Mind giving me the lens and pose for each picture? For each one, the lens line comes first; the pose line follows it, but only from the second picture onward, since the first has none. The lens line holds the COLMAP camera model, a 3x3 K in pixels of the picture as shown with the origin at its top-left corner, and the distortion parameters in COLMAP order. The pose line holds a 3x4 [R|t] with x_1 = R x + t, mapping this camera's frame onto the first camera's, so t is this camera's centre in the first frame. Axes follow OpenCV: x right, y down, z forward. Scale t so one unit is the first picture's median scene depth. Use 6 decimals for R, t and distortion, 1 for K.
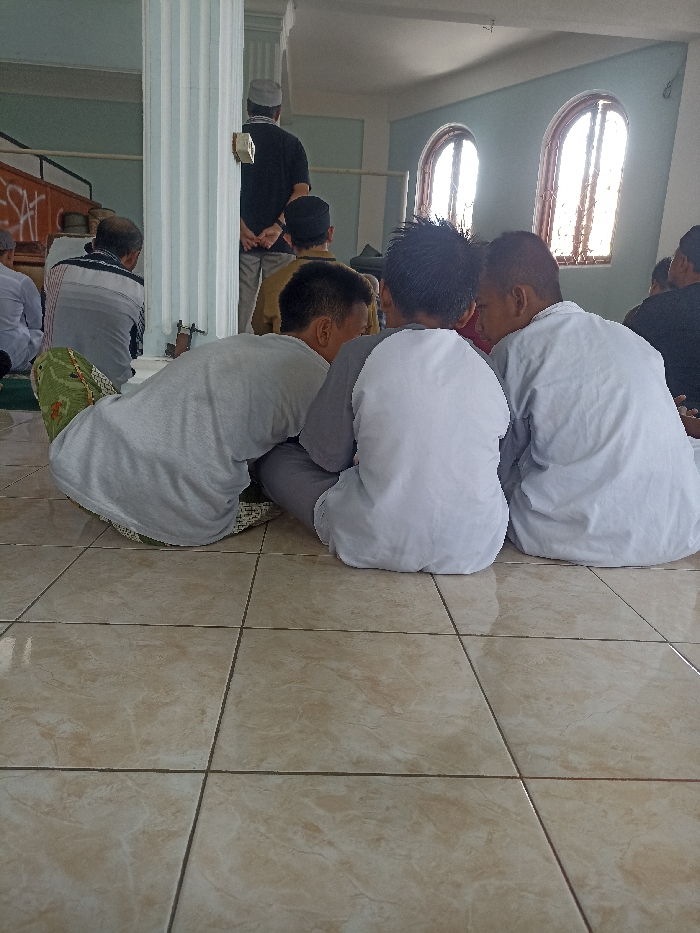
lens RADIAL K [[697.4, 0, 350.0], [0, 697.4, 466.5], [0, 0, 1]] dist [0.044161, -0.041972]
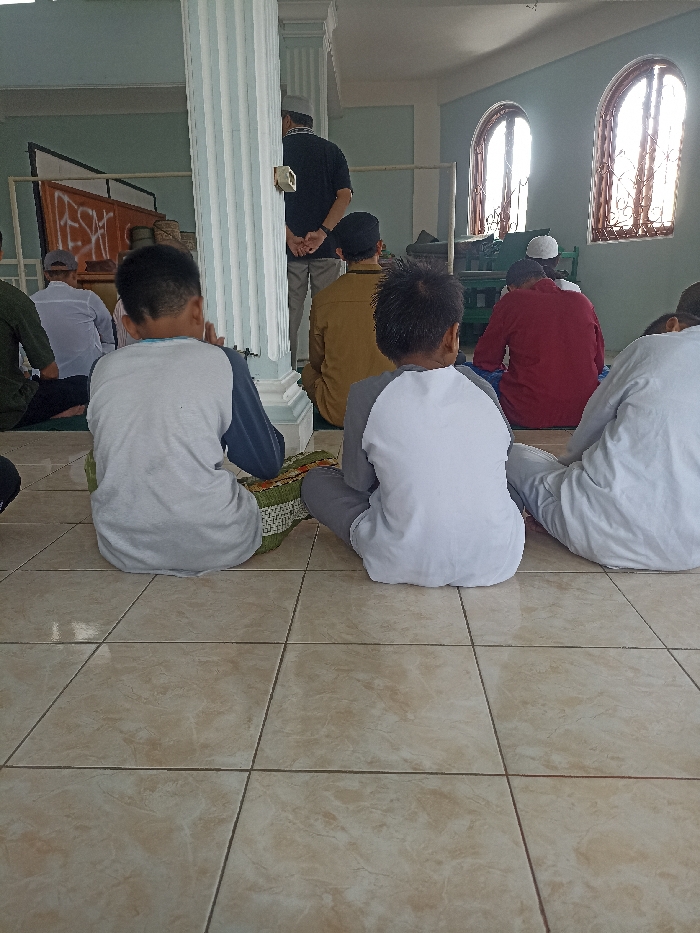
lens RADIAL K [[694.9, 0, 347.3], [0, 694.9, 468.5], [0, 0, 1]] dist [0.067698, -0.073630]
pose [[0.992913, -0.045689, -0.109709, 0.110835], [0.049172, 0.998362, 0.029252, -0.113499], [0.108193, -0.034439, 0.993533, -0.181073]]
